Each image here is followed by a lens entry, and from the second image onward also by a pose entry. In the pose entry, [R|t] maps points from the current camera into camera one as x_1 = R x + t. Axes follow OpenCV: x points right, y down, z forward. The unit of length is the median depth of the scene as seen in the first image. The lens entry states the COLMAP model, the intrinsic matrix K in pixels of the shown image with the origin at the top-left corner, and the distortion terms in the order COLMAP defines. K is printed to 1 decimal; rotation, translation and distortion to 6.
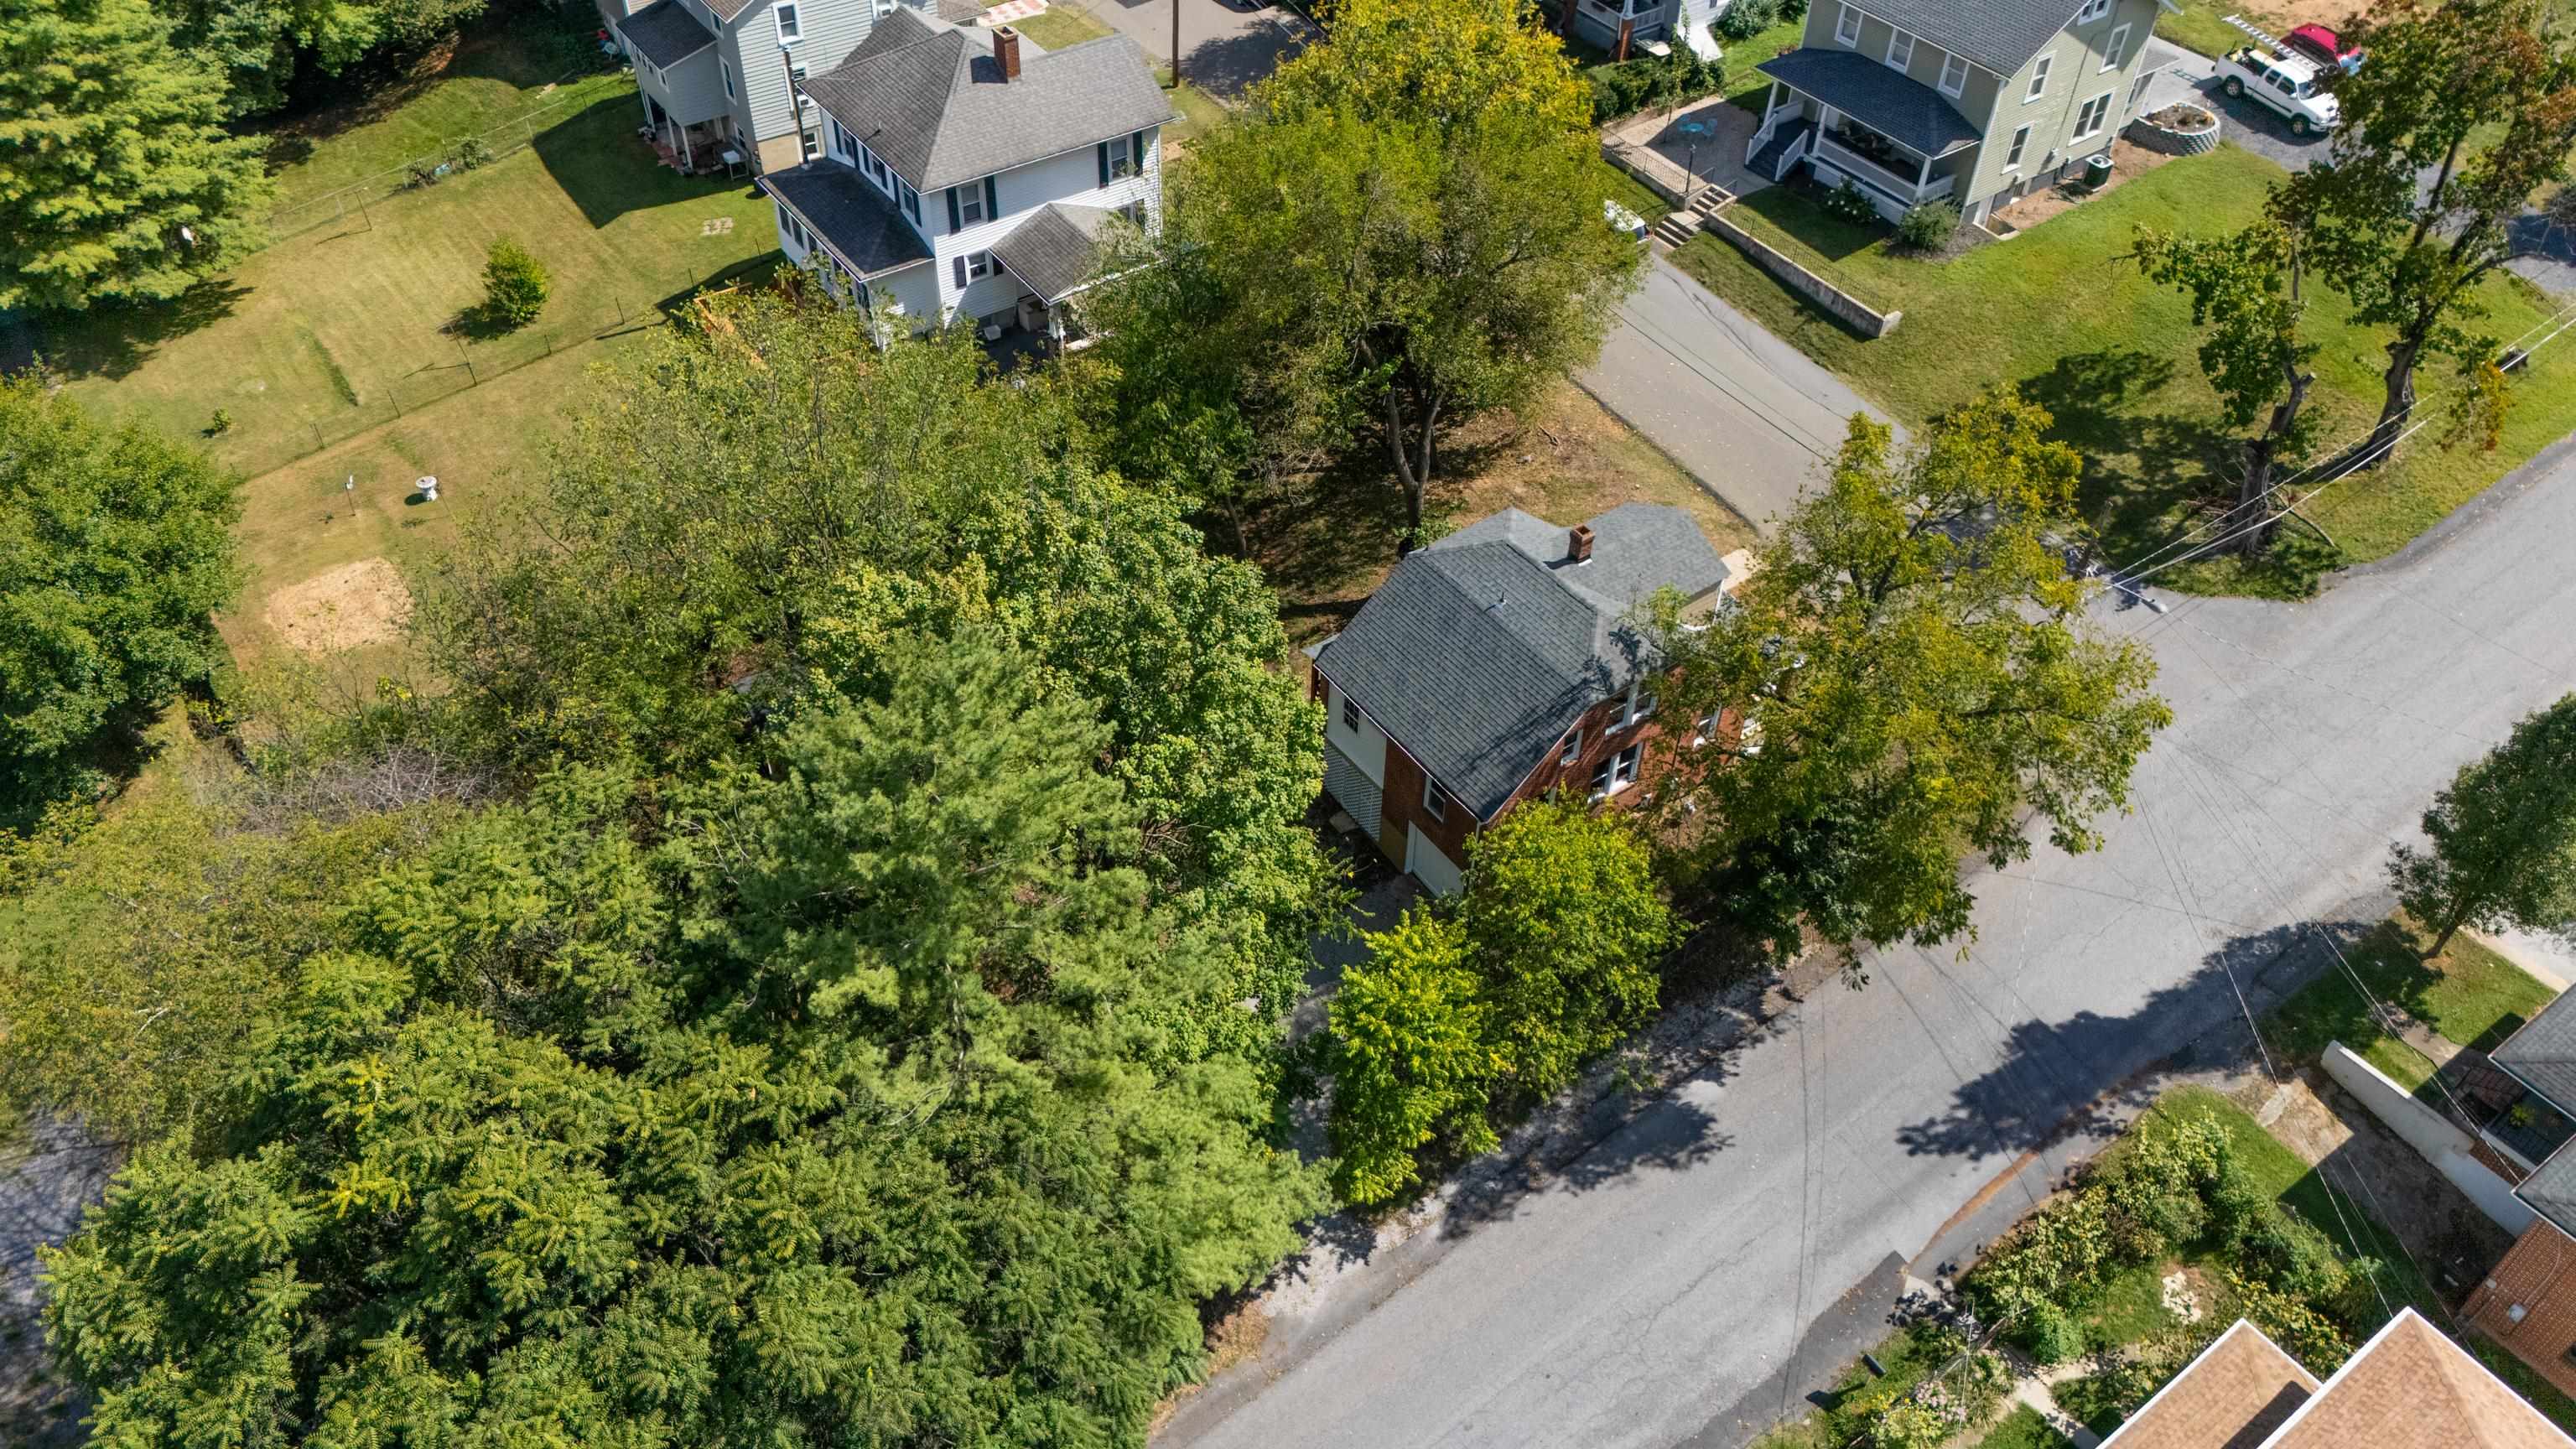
lens RADIAL K [[1866.4, 0, 1287.9], [0, 1866.4, 754.6], [0, 0, 1]] dist [0.086887, -0.110070]
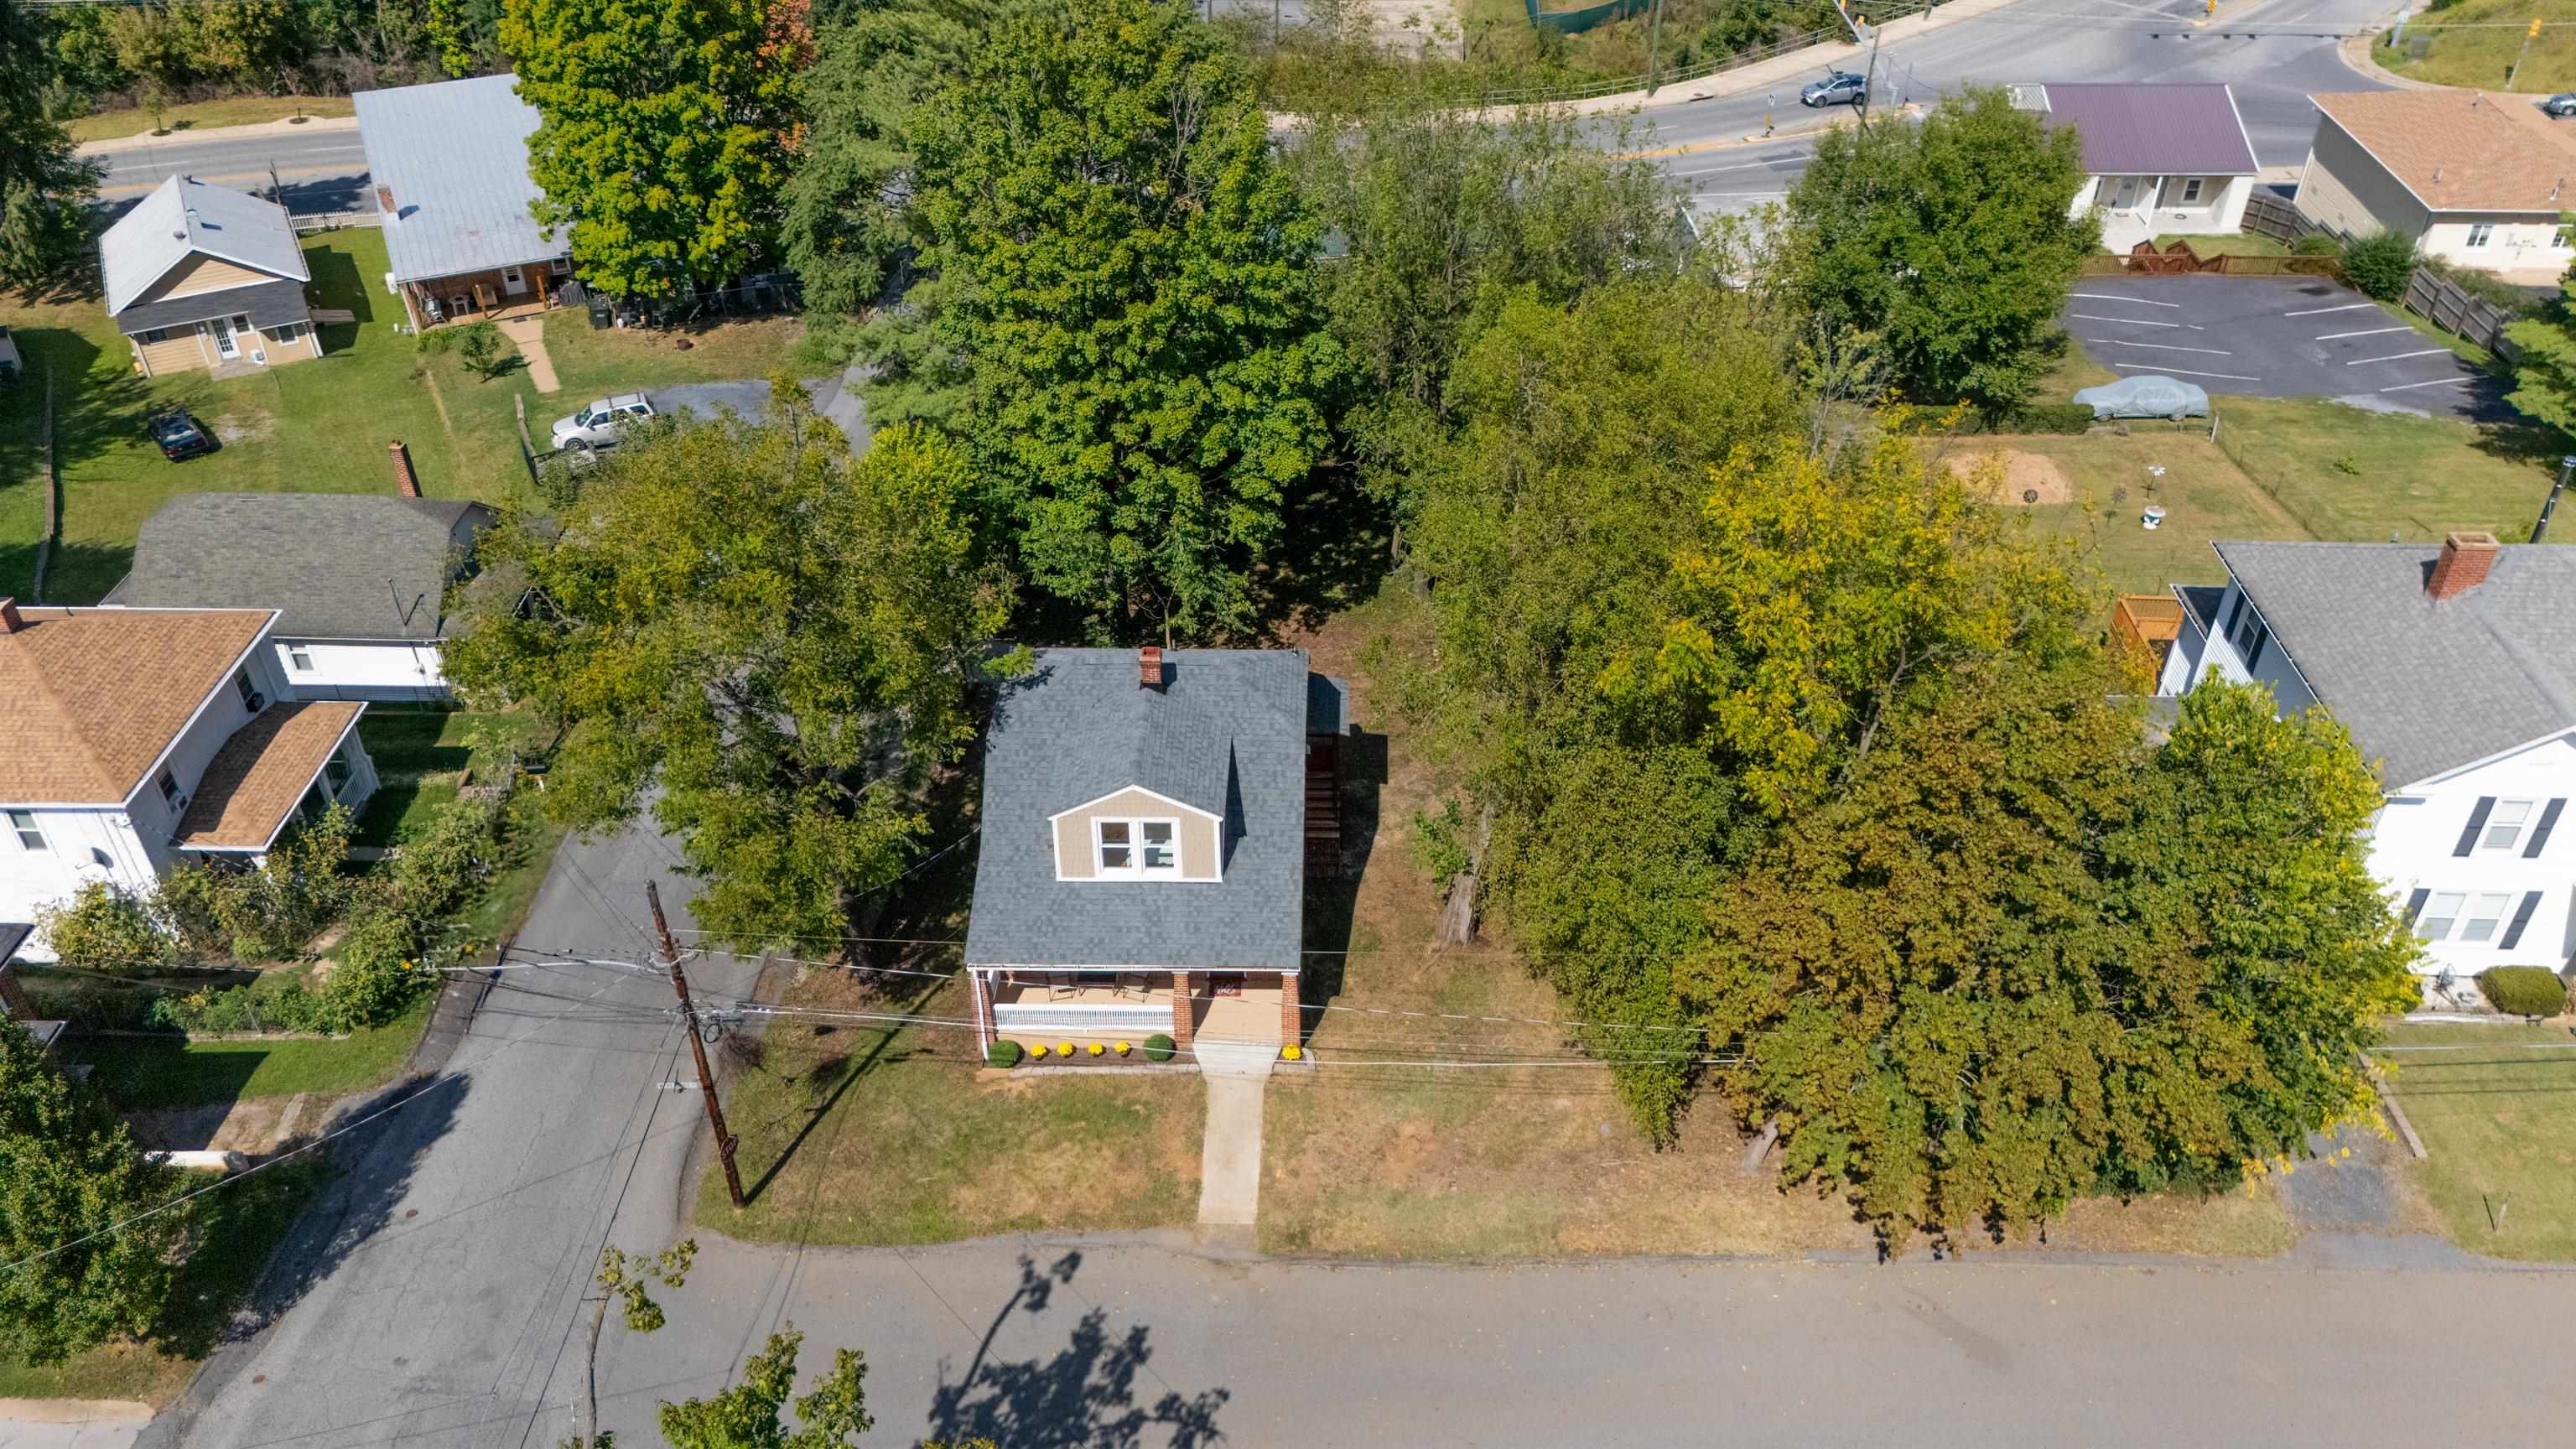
lens RADIAL K [[1887.7, 0, 1291.3], [0, 1887.7, 732.6], [0, 0, 1]] dist [0.061480, -0.055959]
pose [[-0.603810, 0.463723, -0.648363, 0.549841], [-0.563456, 0.327052, 0.758653, -0.631143], [0.563853, 0.823406, 0.063811, 0.786813]]
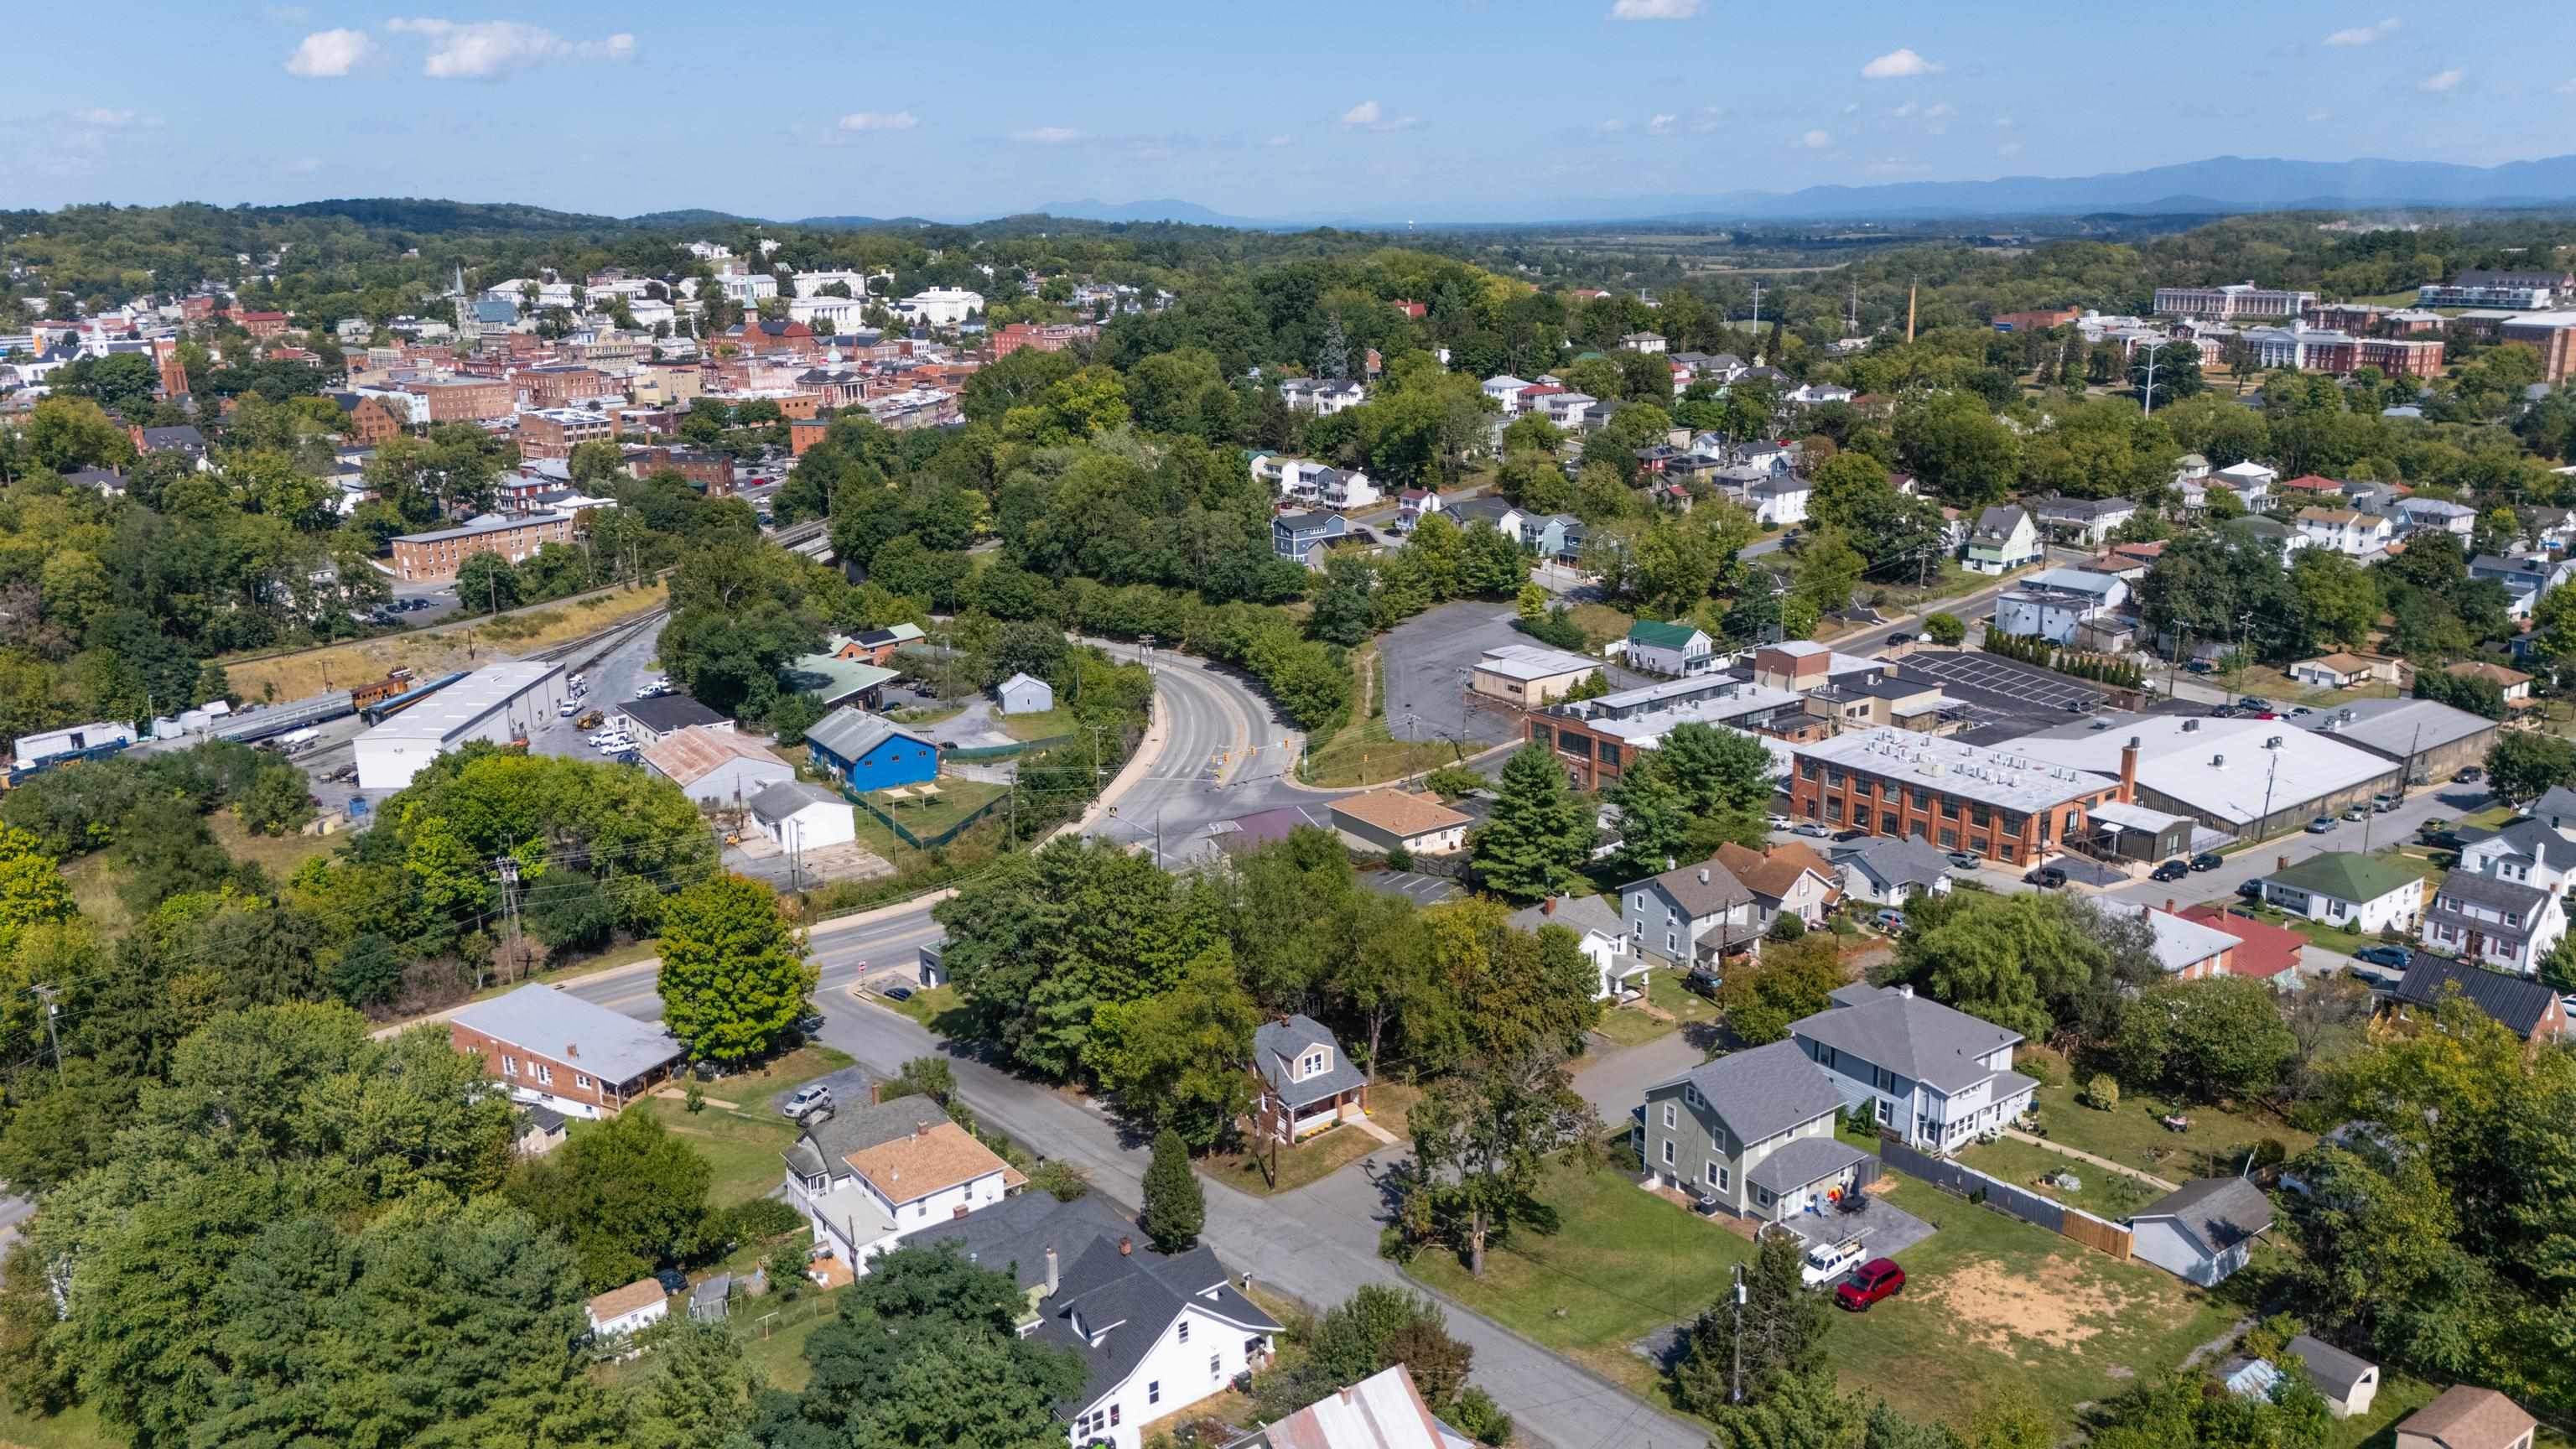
lens RADIAL K [[1866.4, 0, 1287.9], [0, 1866.4, 754.6], [0, 0, 1]] dist [0.086887, -0.110070]
pose [[0.011805, 0.247720, -0.968760, 2.255524], [-0.687780, 0.705257, 0.171960, -0.711537], [0.725823, 0.664264, 0.178702, 0.159729]]
